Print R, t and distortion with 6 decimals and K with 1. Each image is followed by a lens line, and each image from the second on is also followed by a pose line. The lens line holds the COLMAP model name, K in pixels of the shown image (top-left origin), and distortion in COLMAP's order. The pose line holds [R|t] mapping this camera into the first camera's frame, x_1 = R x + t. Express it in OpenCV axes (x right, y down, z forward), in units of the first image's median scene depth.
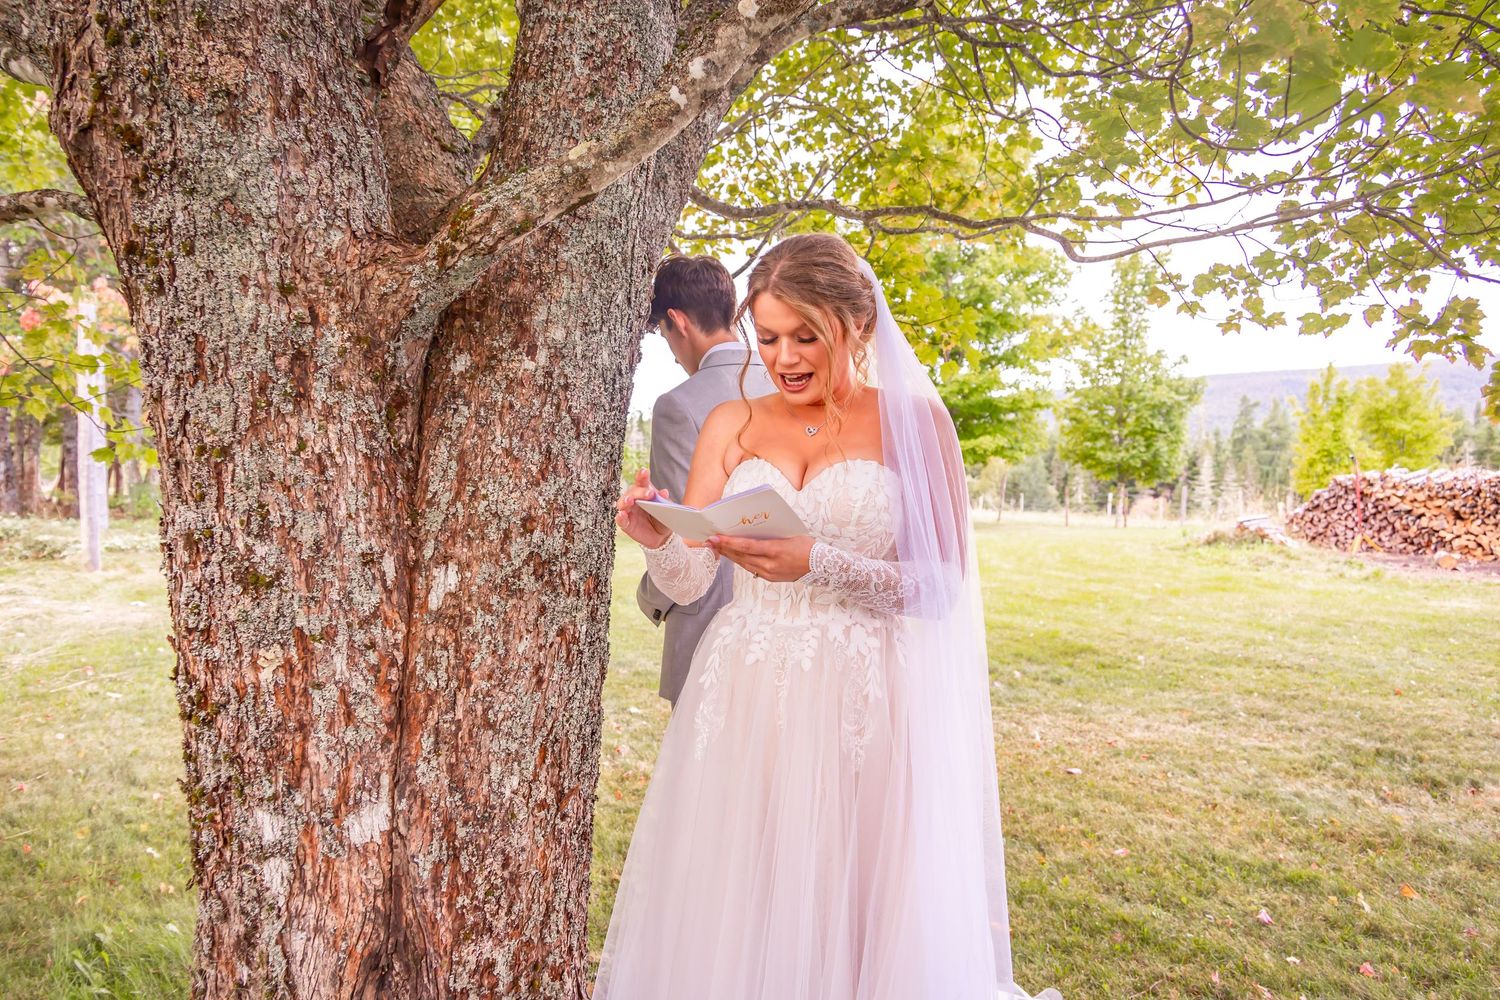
lens RADIAL K [[1068.8, 0, 752.2], [0, 1068.8, 504.3], [0, 0, 1]] dist [0.015480, -0.000069]
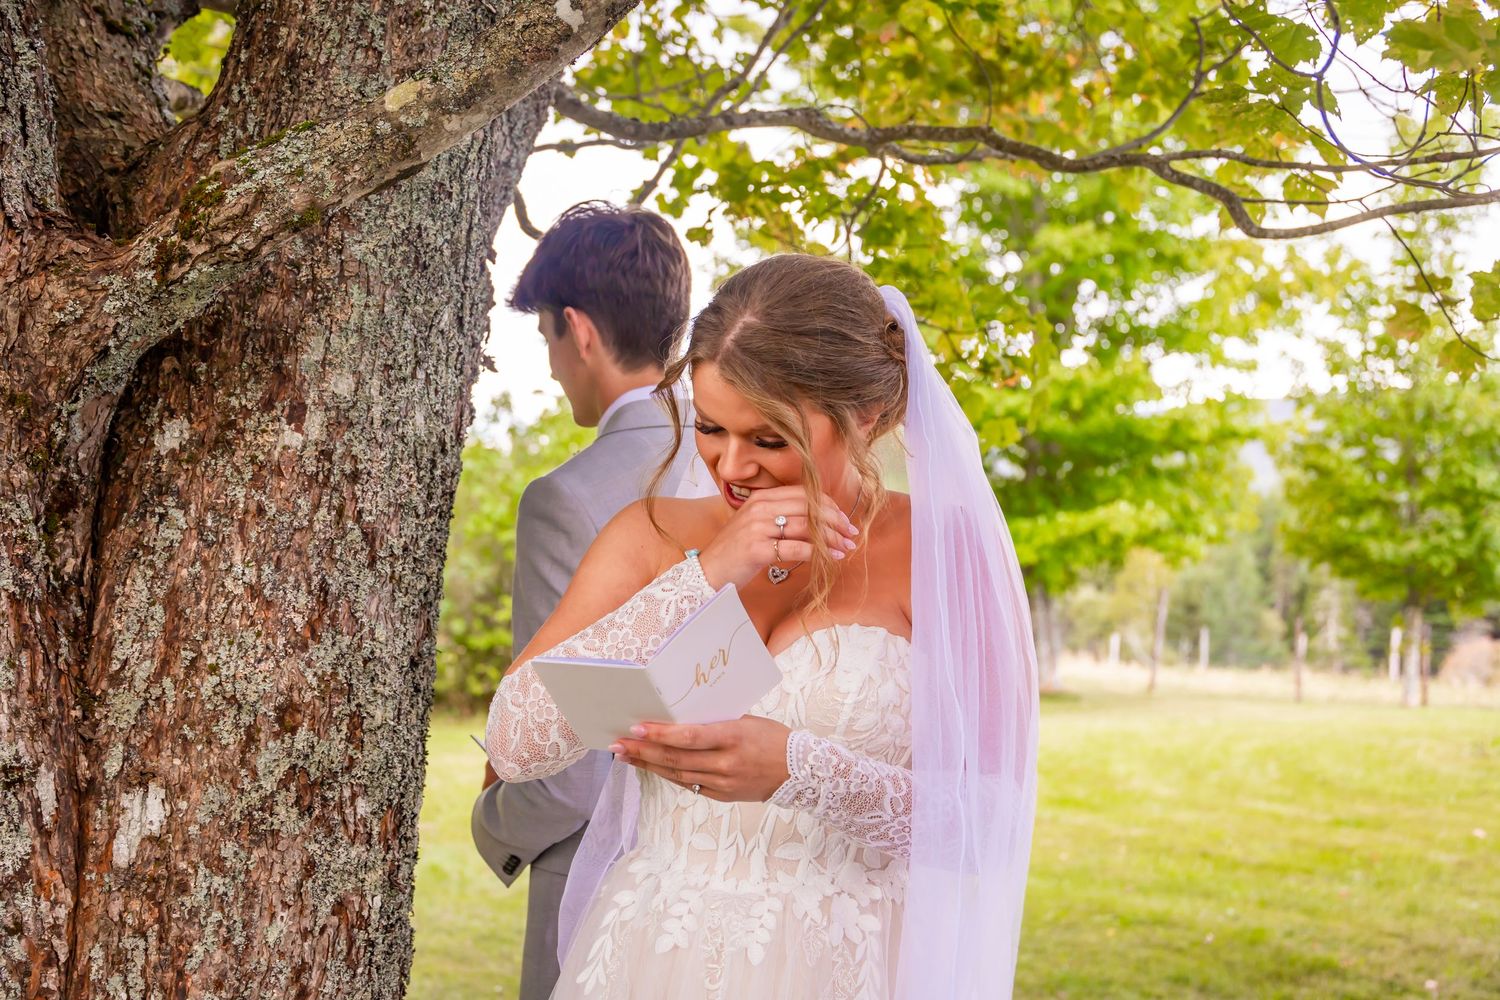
lens RADIAL K [[2435.4, 0, 747.6], [0, 2435.4, 500.3], [0, 0, 1]] dist [-0.018127, 0.000000]
pose [[0.998099, 0.010066, 0.060800, -0.042967], [-0.006367, 0.998134, -0.060723, -0.019273], [-0.061298, 0.060220, 0.996301, -0.315119]]
